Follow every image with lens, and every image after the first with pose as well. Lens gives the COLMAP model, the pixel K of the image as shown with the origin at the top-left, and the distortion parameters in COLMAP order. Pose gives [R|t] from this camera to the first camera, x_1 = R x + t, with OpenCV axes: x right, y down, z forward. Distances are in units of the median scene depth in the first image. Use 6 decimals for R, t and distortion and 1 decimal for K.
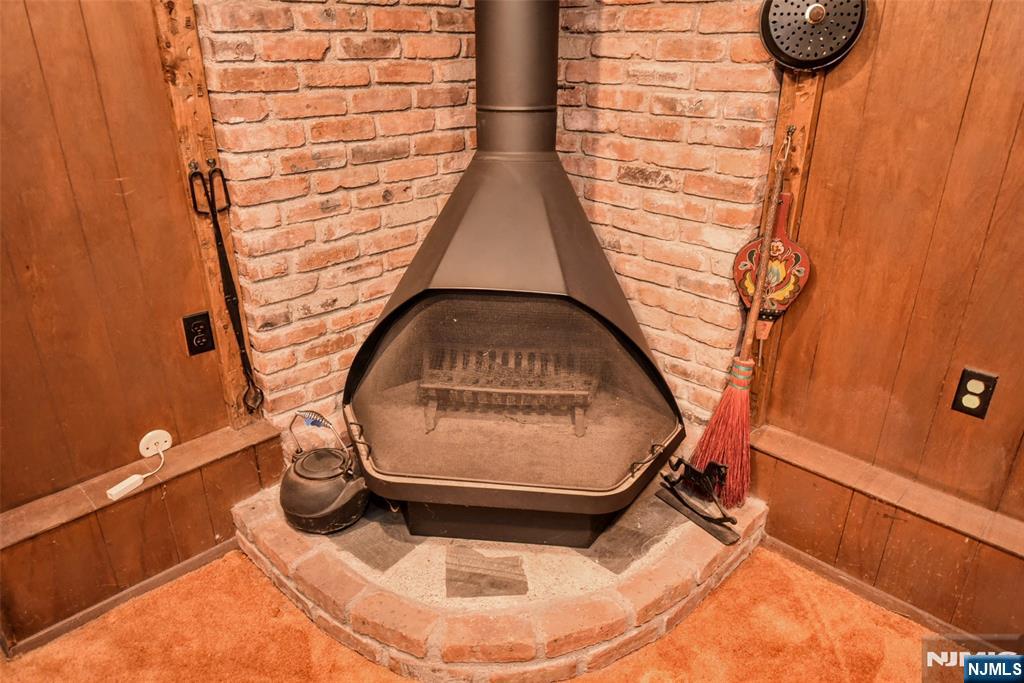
lens RADIAL K [[678.4, 0, 514.0], [0, 678.4, 348.9], [0, 0, 1]] dist [-0.007776, -0.001420]
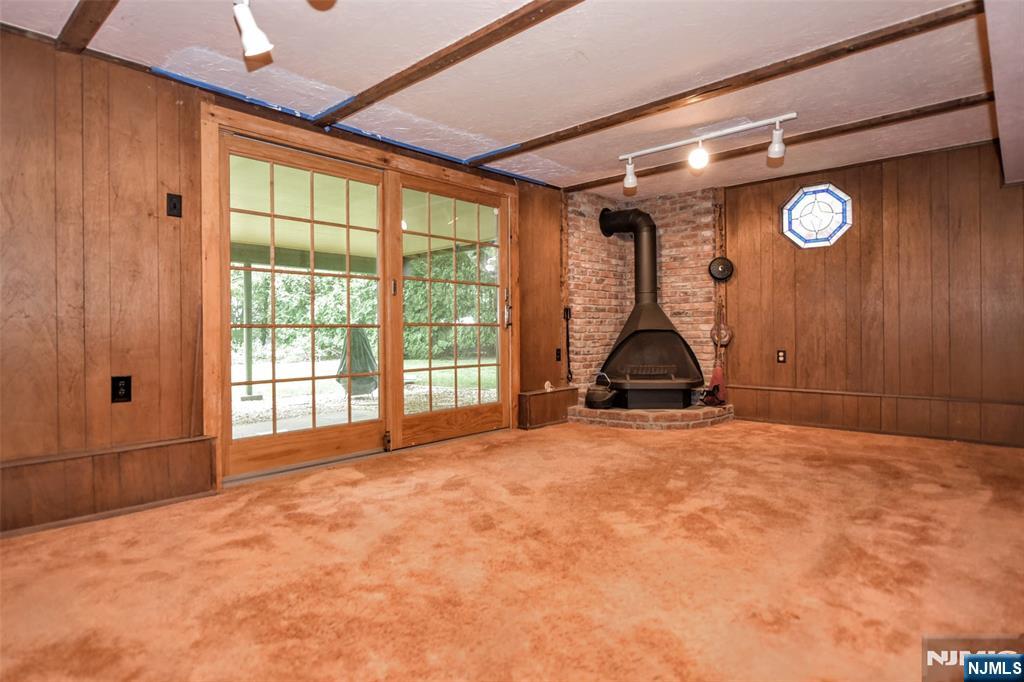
lens RADIAL K [[542.7, 0, 506.5], [0, 542.7, 331.8], [0, 0, 1]] dist [-0.005817, 0.000069]
pose [[0.999628, -0.015462, 0.022474, -0.797508], [0.023207, 0.915039, -0.402697, 0.978260], [-0.014338, 0.403069, 0.915057, -1.562085]]
